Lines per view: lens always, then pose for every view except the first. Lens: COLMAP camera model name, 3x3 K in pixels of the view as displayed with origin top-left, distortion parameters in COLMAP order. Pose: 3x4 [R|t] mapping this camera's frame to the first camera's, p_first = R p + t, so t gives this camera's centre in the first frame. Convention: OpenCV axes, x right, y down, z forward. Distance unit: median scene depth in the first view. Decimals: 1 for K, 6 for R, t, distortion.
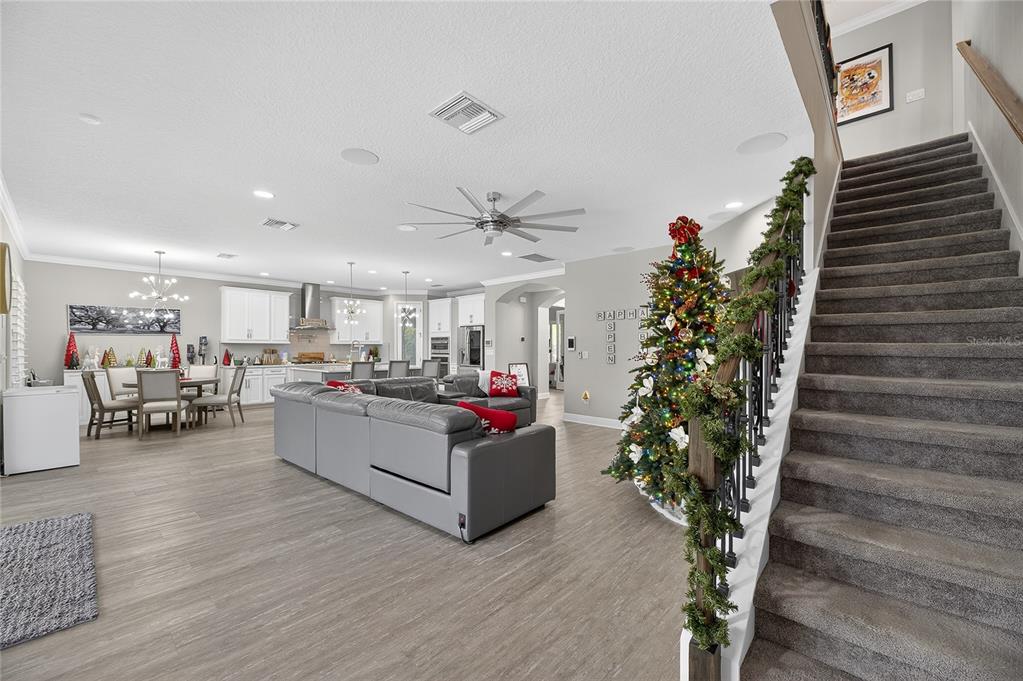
lens RADIAL K [[413.4, 0, 514.5], [0, 413.4, 350.7], [0, 0, 1]] dist [-0.002595, -0.000488]
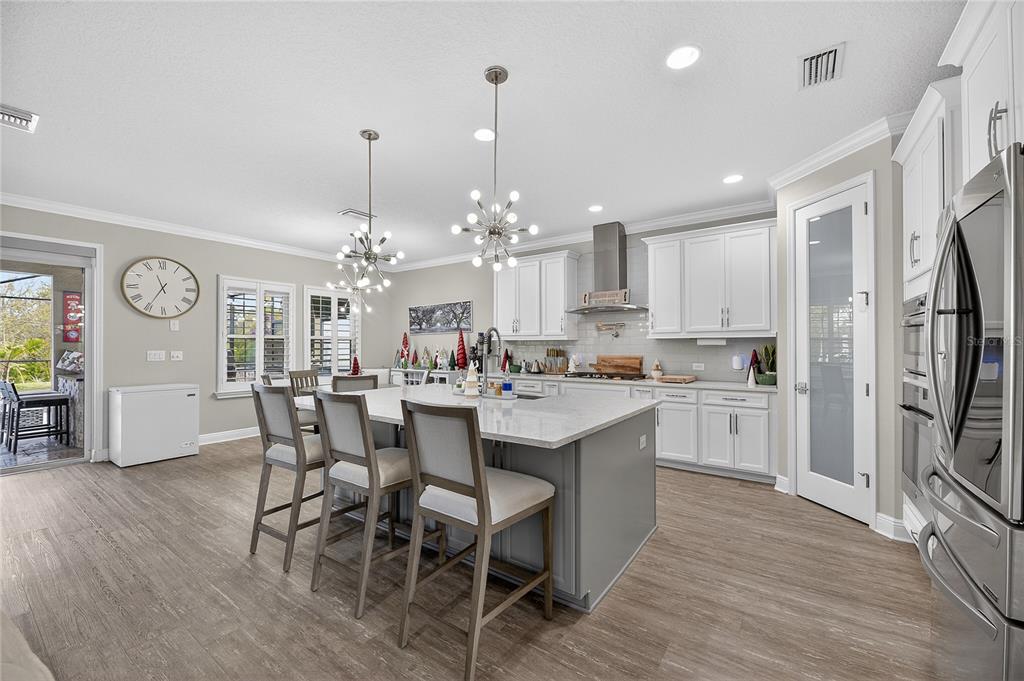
lens RADIAL K [[411.7, 0, 511.2], [0, 411.7, 343.6], [0, 0, 1]] dist [-0.003317, -0.000005]
pose [[0.117780, -0.010241, -0.992987, 0.011580], [-0.003997, 0.999934, -0.010787, -0.006273], [0.993032, 0.005240, 0.117731, 1.047927]]
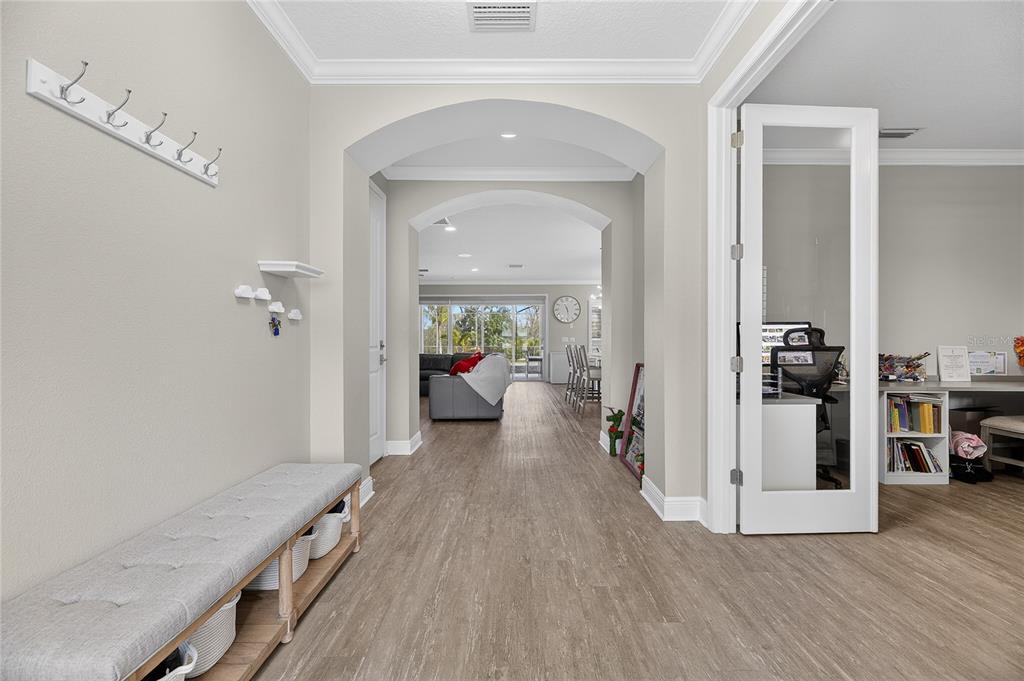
lens RADIAL K [[411.7, 0, 511.2], [0, 411.7, 343.6], [0, 0, 1]] dist [-0.003317, -0.000005]
pose [[-0.747825, 0.000856, -0.663895, 0.439435], [-0.003354, 0.999982, 0.005067, 0.016574], [0.663887, 0.006016, -0.747809, 1.559196]]
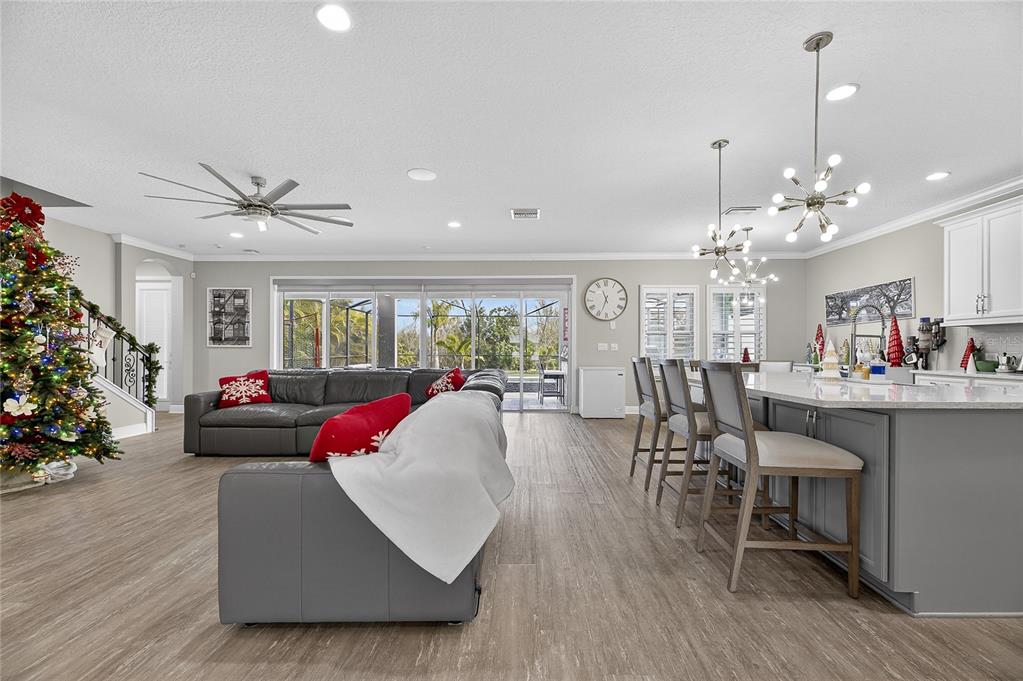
lens RADIAL K [[413.4, 0, 514.5], [0, 413.4, 350.7], [0, 0, 1]] dist [-0.002595, -0.000488]
pose [[-0.757593, -0.003250, -0.652719, 0.070132], [-0.007365, 0.999967, 0.003570, 0.015926], [0.652686, 0.007512, -0.757592, 1.153271]]
